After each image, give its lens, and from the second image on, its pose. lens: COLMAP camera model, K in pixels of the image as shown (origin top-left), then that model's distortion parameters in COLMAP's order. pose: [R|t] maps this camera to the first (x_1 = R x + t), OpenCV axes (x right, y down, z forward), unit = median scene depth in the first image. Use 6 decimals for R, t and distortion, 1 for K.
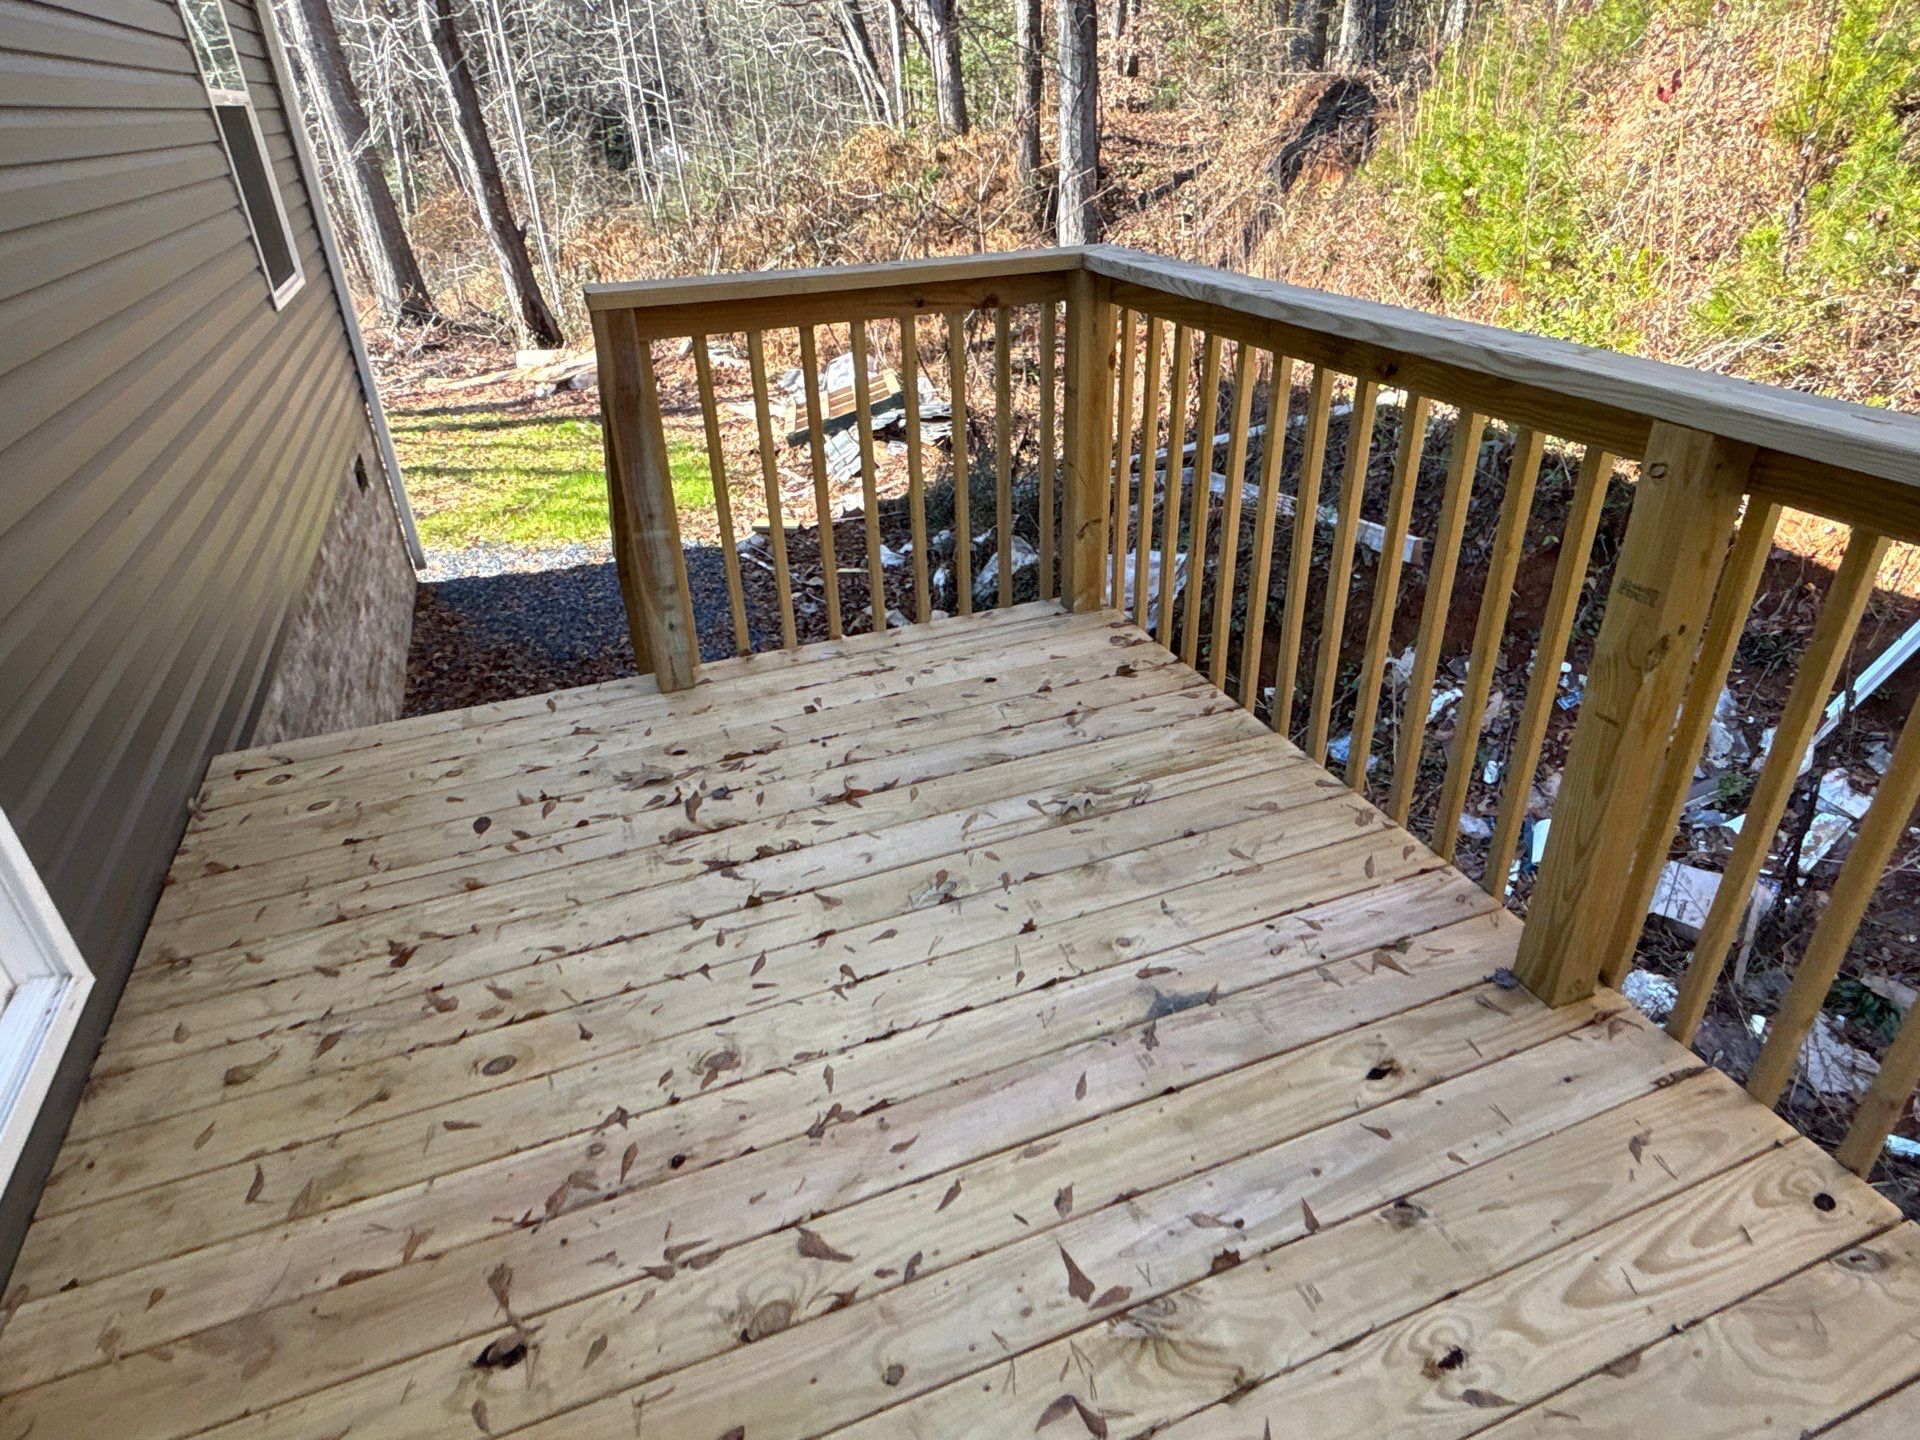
lens RADIAL K [[1133.8, 0, 950.1], [0, 1133.8, 718.7], [0, 0, 1]] dist [-0.001922, -0.000768]
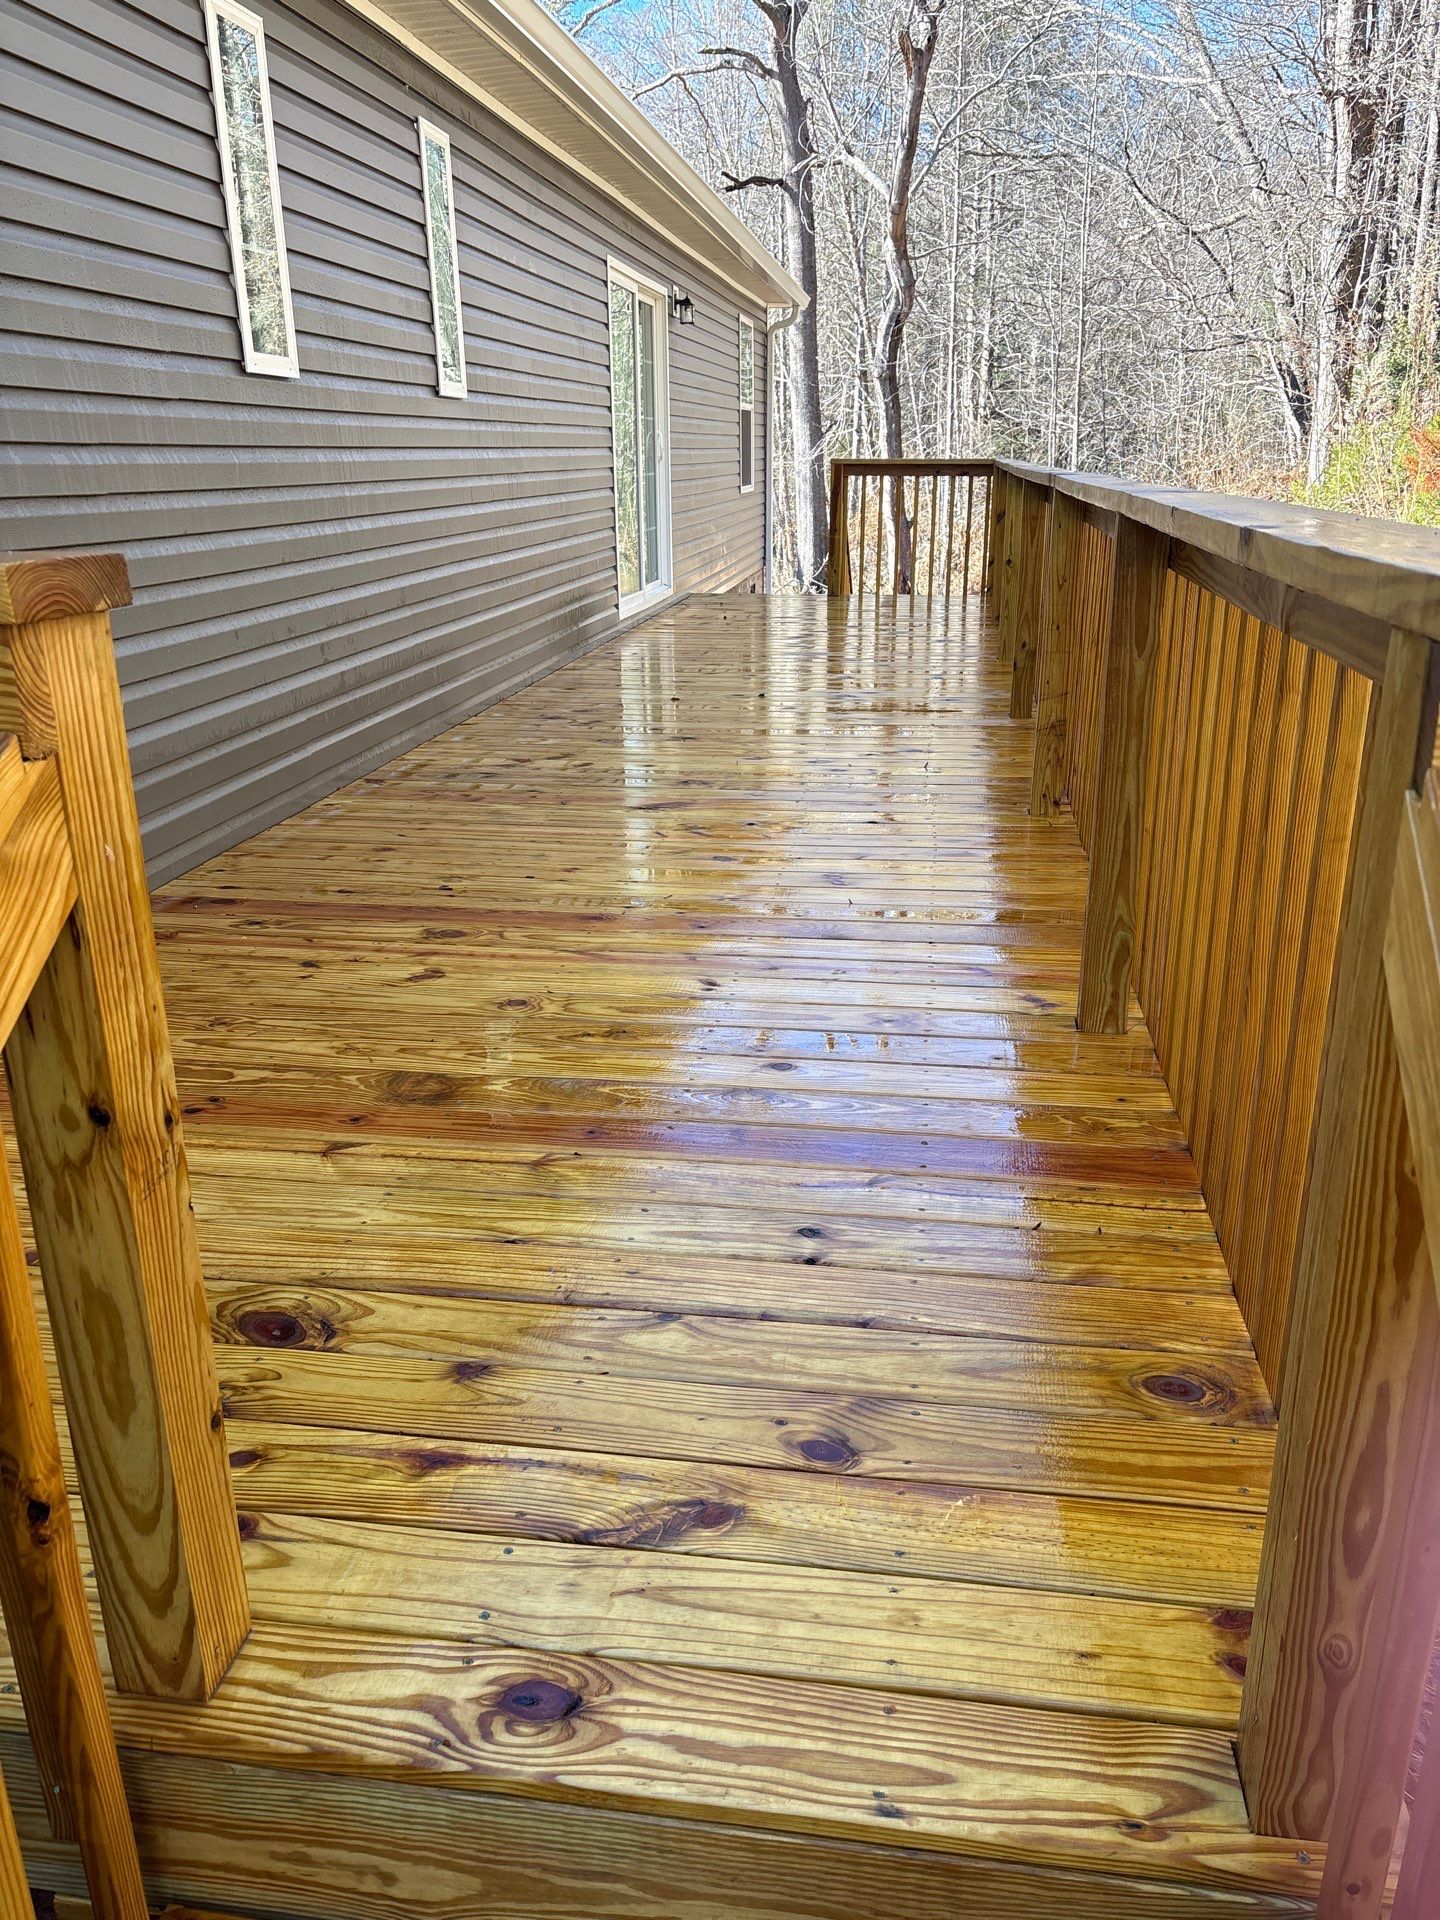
lens RADIAL K [[1463.5, 0, 712.6], [0, 1463.5, 953.9], [0, 0, 1]] dist [0.037912, -0.033883]
pose [[0.870860, 0.188890, -0.453788, 0.259632], [-0.260256, 0.960379, -0.099695, 0.249074], [0.416977, 0.204922, 0.885515, -0.432642]]
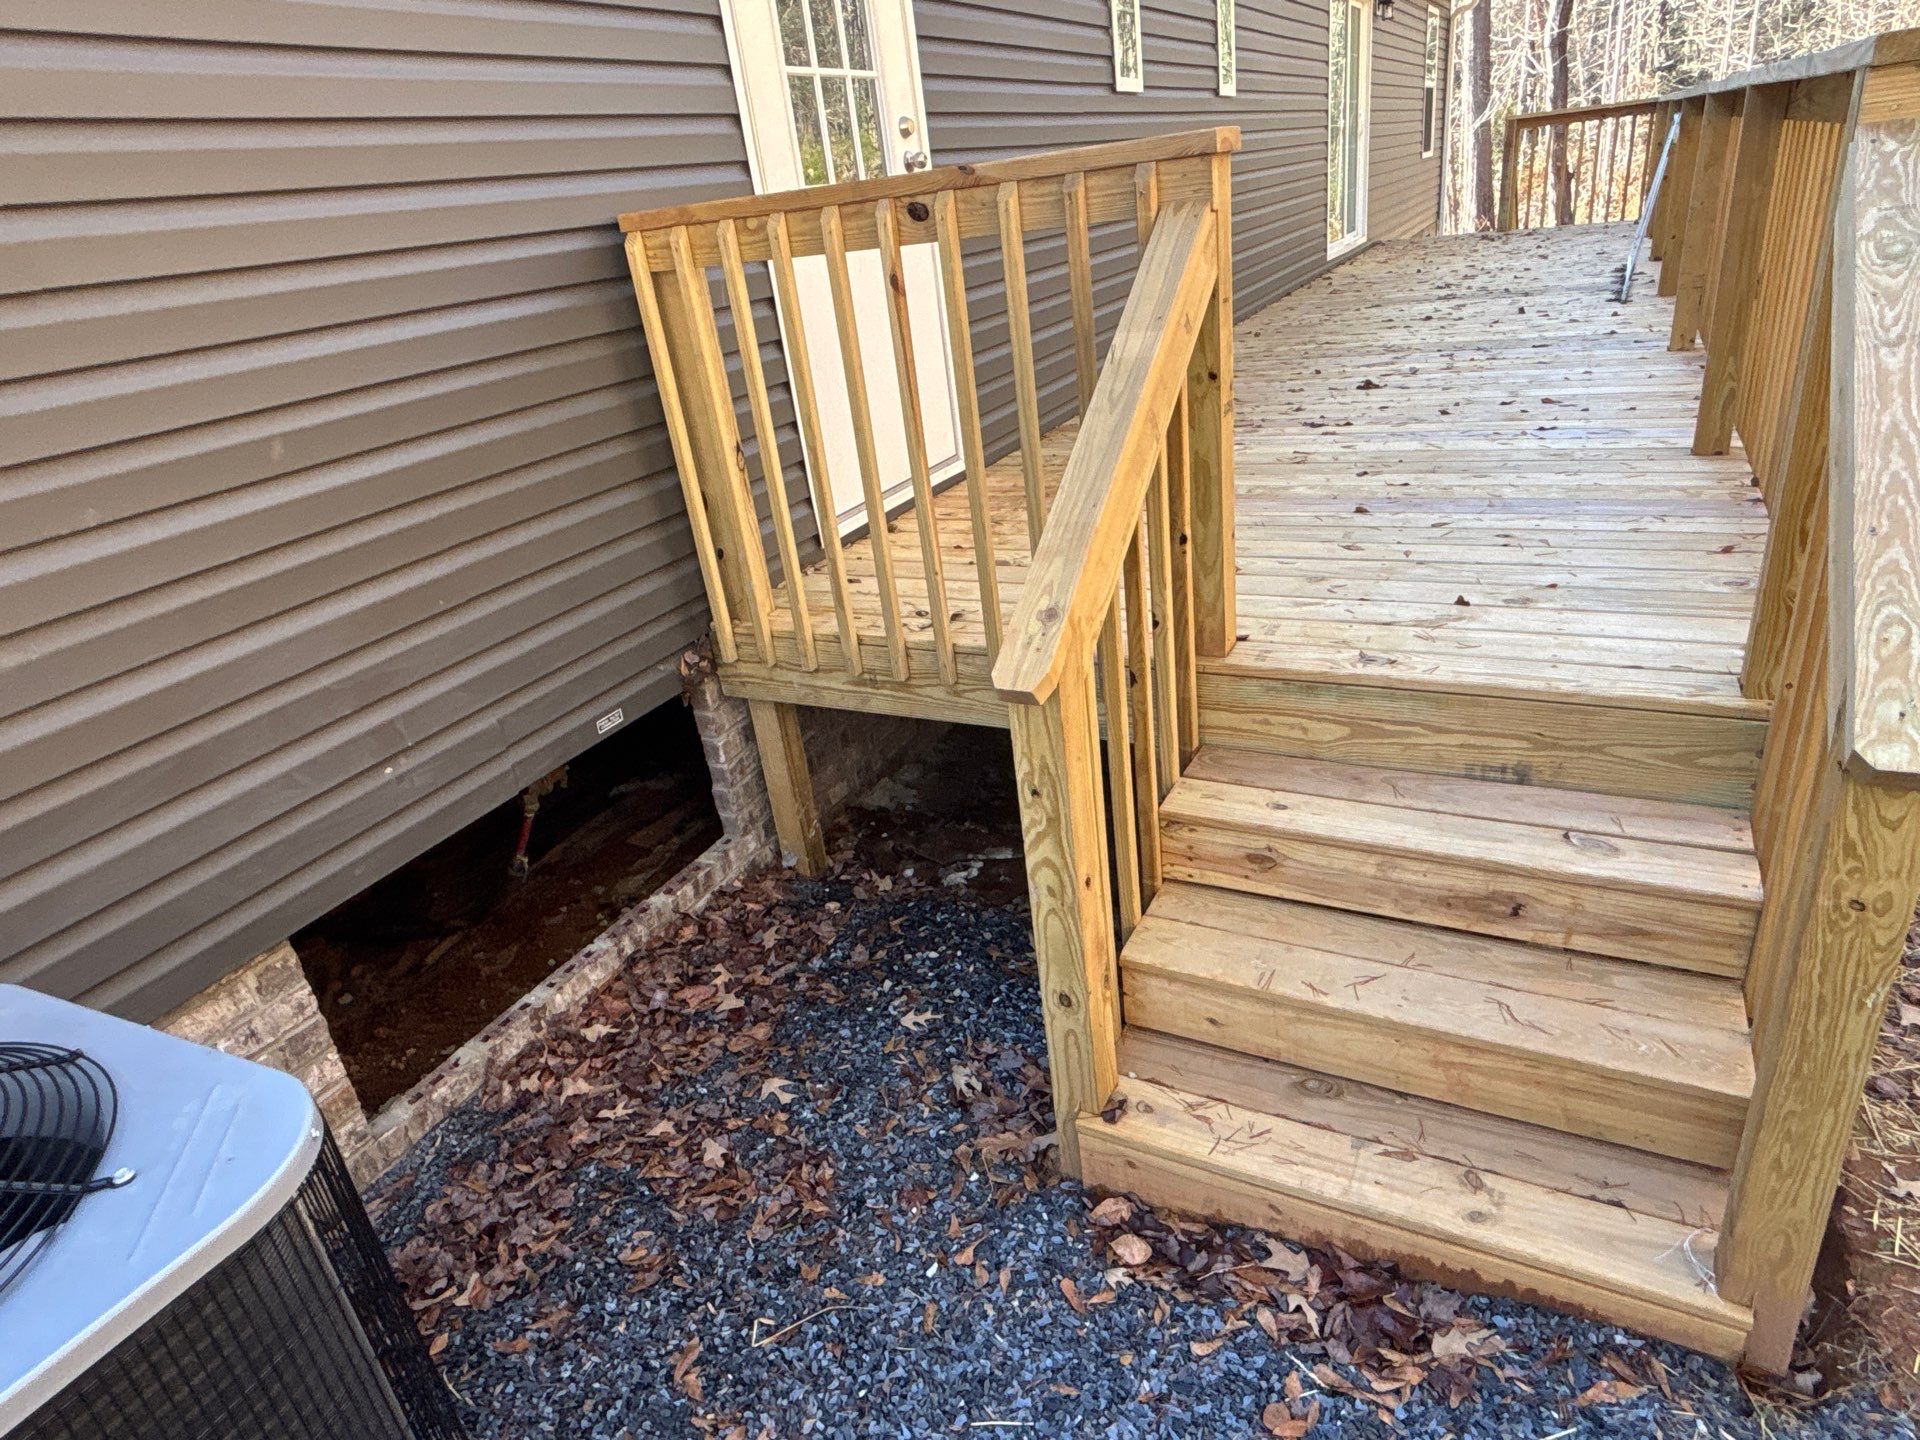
lens RADIAL K [[1133.8, 0, 958.1], [0, 1133.8, 722.2], [0, 0, 1]] dist [-0.001922, -0.000768]
pose [[0.669542, 0.275158, -0.689928, 0.287789], [-0.274688, 0.954728, 0.114195, 0.289931], [0.690116, 0.113057, 0.714814, -0.494044]]
